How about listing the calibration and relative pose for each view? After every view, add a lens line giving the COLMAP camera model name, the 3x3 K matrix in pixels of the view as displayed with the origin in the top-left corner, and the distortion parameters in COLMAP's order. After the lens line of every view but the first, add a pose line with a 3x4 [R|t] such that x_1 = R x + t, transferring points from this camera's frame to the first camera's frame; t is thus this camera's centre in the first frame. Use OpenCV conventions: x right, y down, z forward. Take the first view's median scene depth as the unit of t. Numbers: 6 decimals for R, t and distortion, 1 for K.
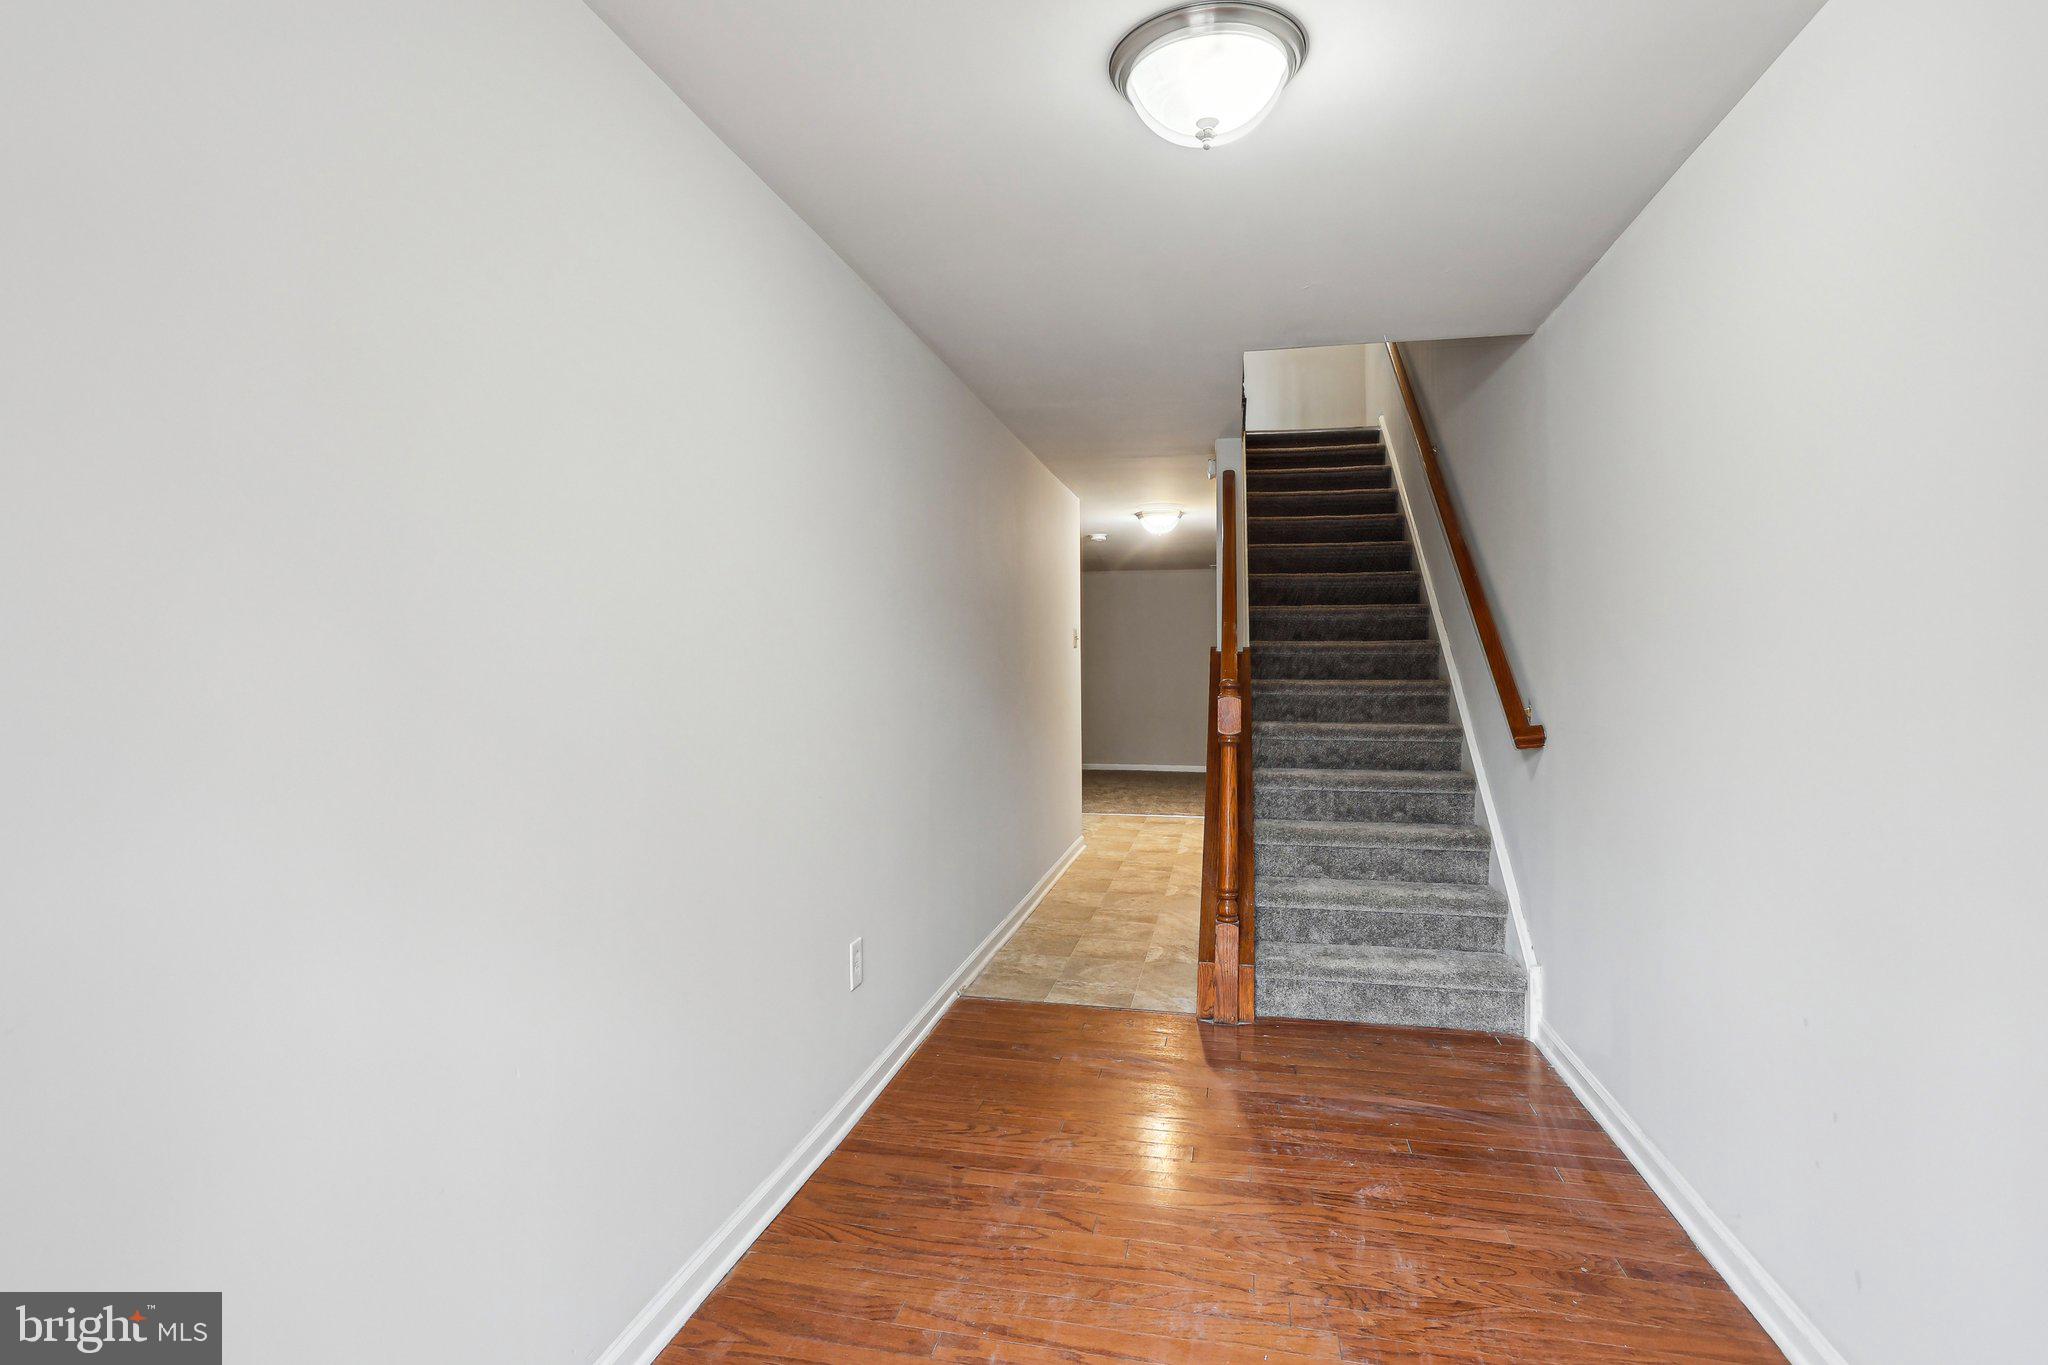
lens RADIAL K [[1018.2, 0, 1002.4], [0, 1018.2, 663.7], [0, 0, 1]] dist [-0.070145, 0.043331]
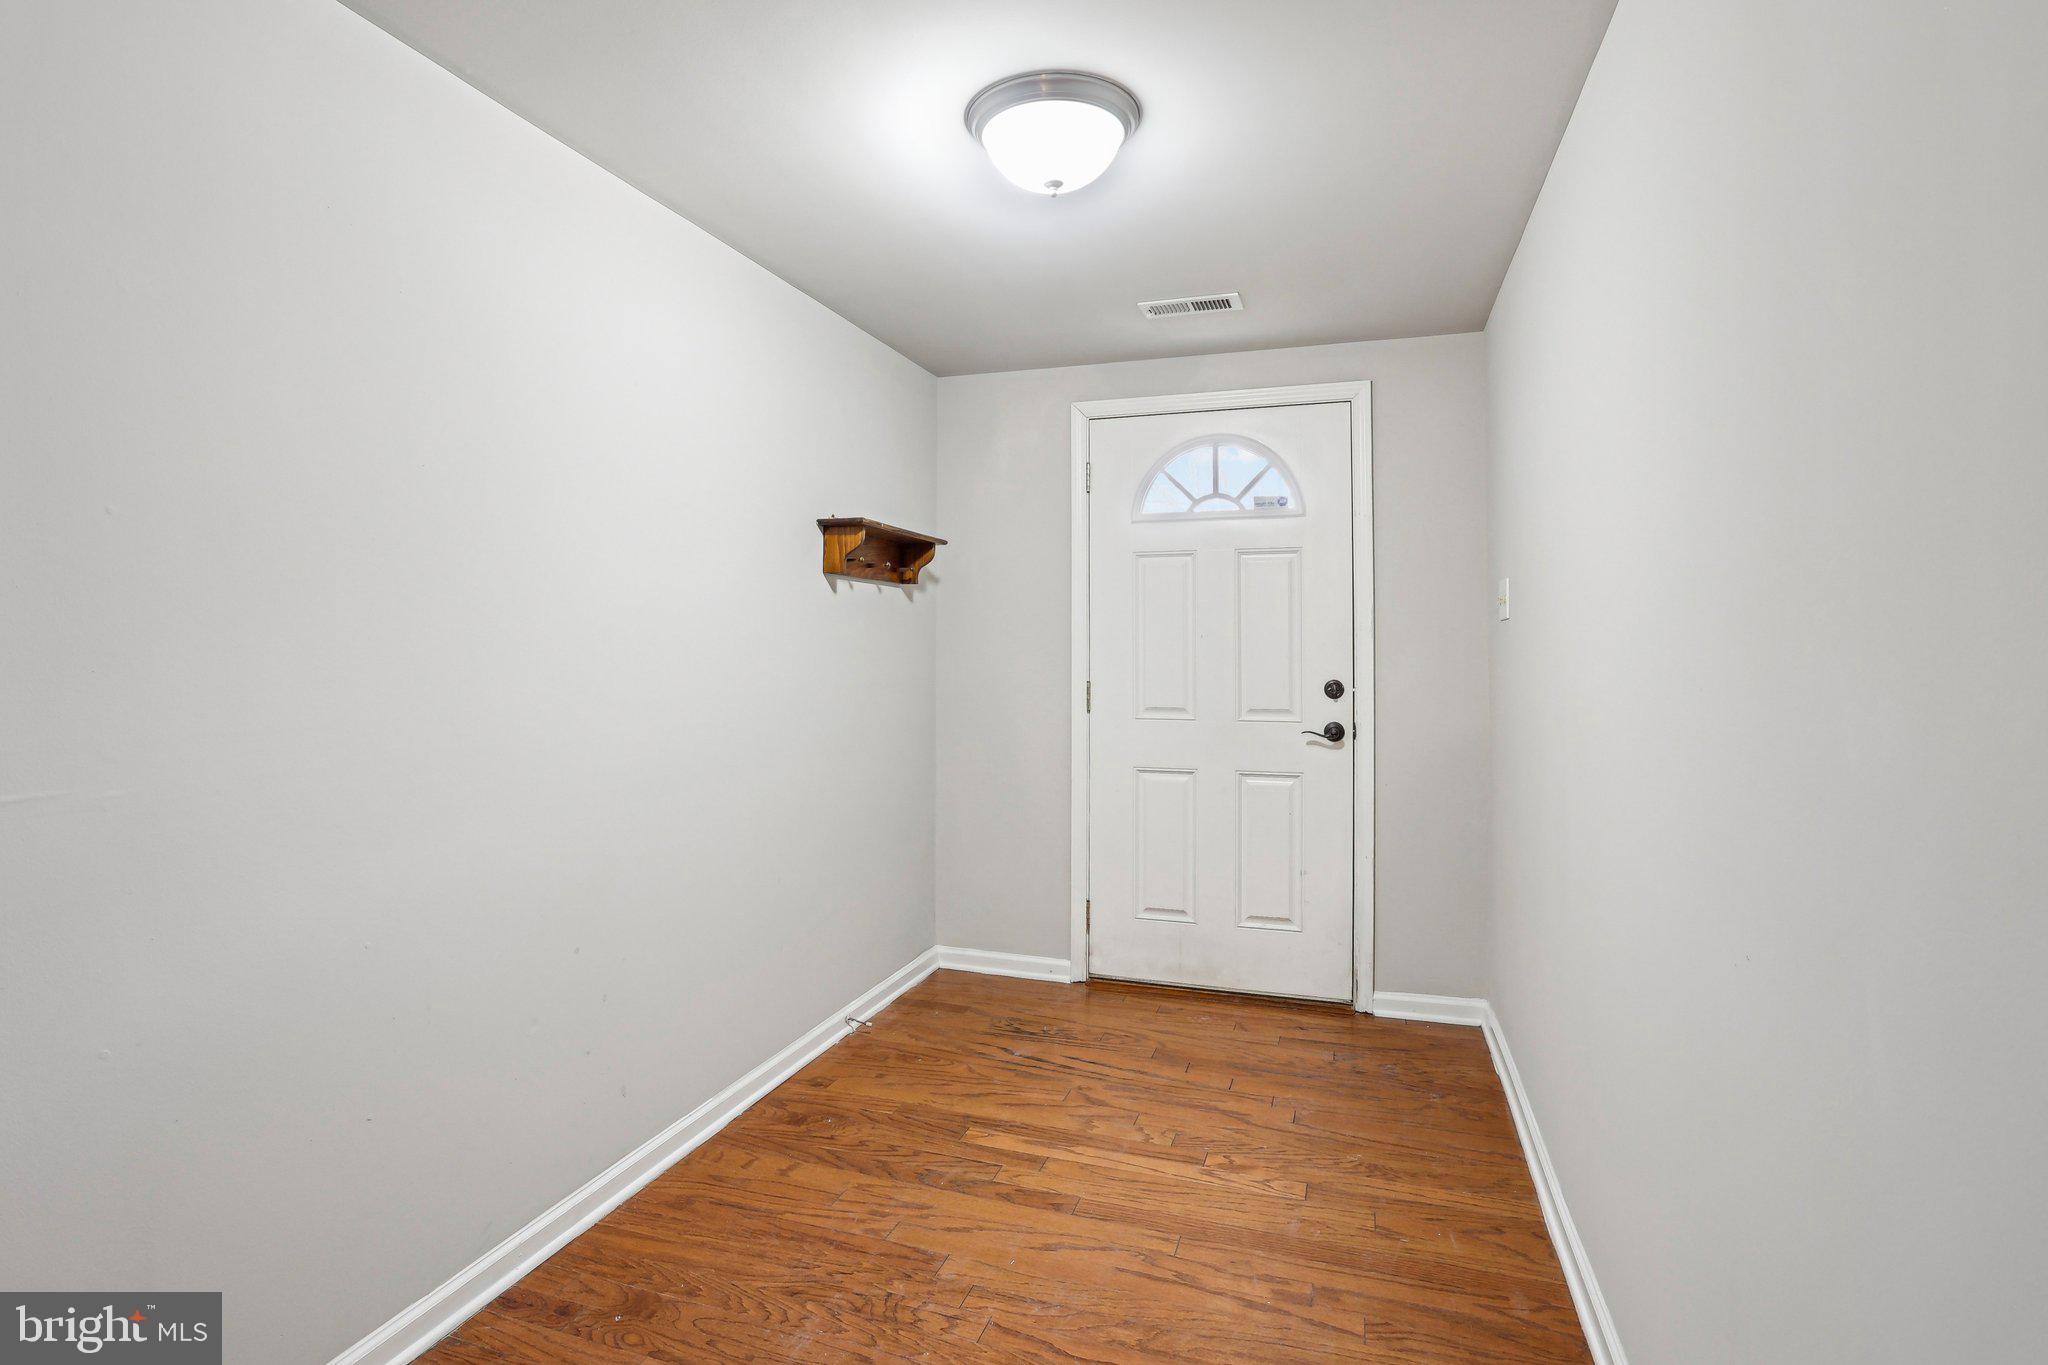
lens RADIAL K [[1018.2, 0, 1002.4], [0, 1018.2, 663.7], [0, 0, 1]] dist [-0.070145, 0.043331]
pose [[-0.994557, 0.004810, 0.104081, 0.143805], [0.003866, 0.999950, -0.009266, 0.016287], [-0.104120, -0.008813, -0.994526, 2.017982]]
